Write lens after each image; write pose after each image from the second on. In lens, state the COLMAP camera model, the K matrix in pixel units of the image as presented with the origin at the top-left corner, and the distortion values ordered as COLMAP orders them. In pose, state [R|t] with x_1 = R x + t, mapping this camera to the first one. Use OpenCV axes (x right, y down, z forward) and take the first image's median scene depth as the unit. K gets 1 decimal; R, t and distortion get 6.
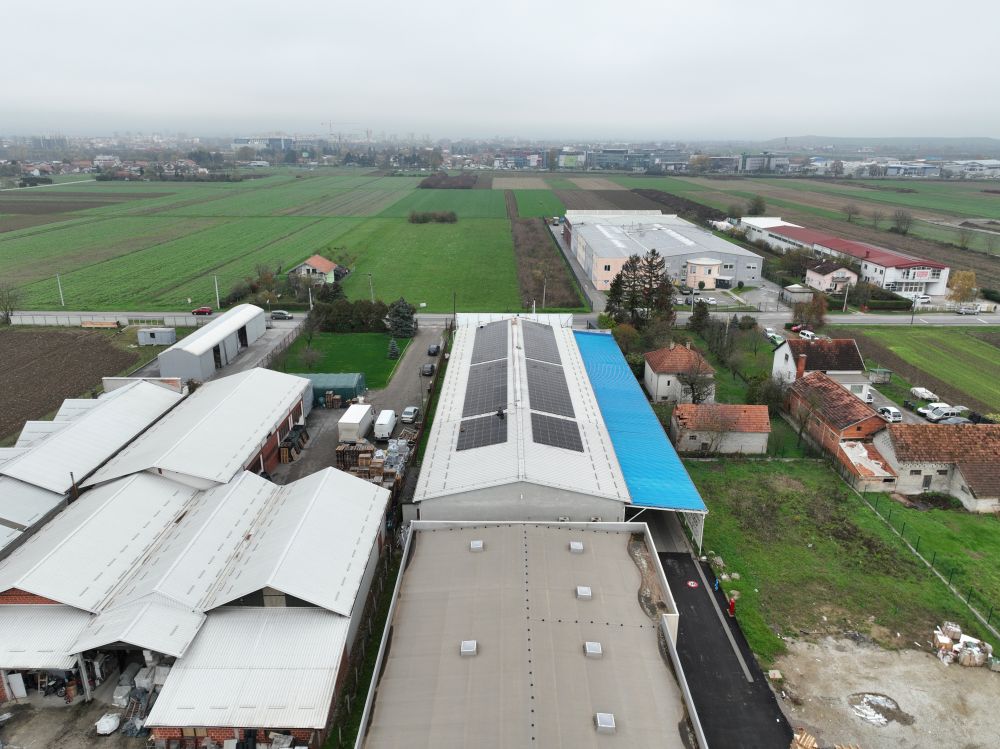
lens RADIAL K [[699.1, 0, 500.0], [0, 699.1, 374.5], [0, 0, 1]] dist [-0.010511, 0.049421]
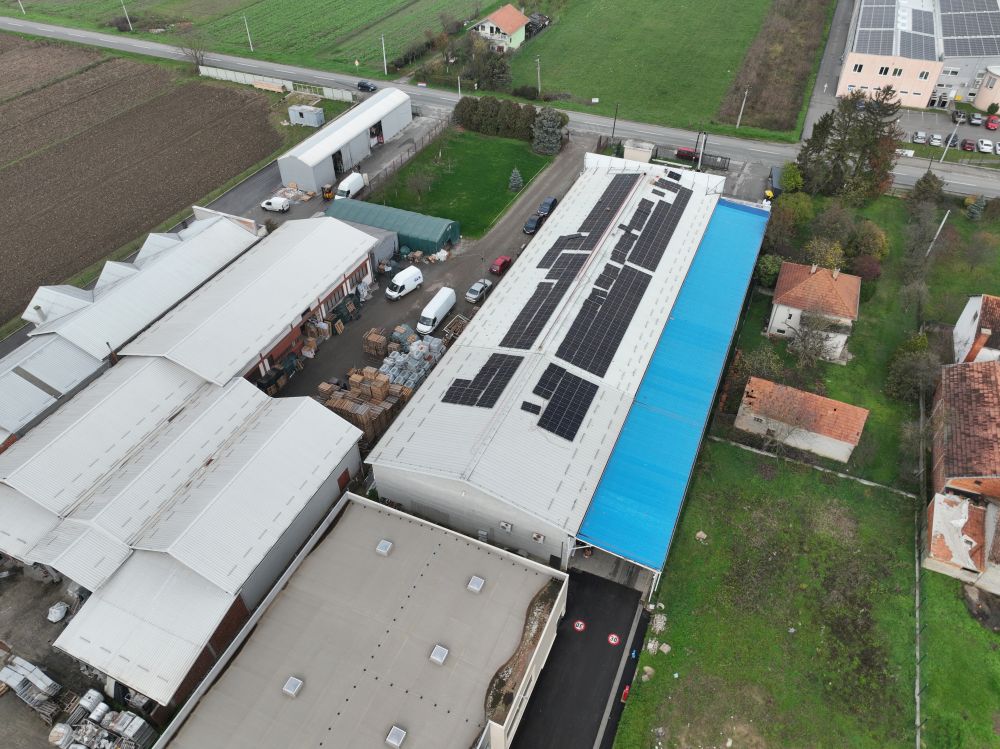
lens RADIAL K [[699.1, 0, 500.0], [0, 699.1, 374.5], [0, 0, 1]] dist [-0.010511, 0.049421]
pose [[0.920353, 0.257061, -0.294736, 0.244559], [-0.117772, 0.900821, 0.417913, -0.287062], [0.372934, -0.349916, 0.859348, 0.216391]]
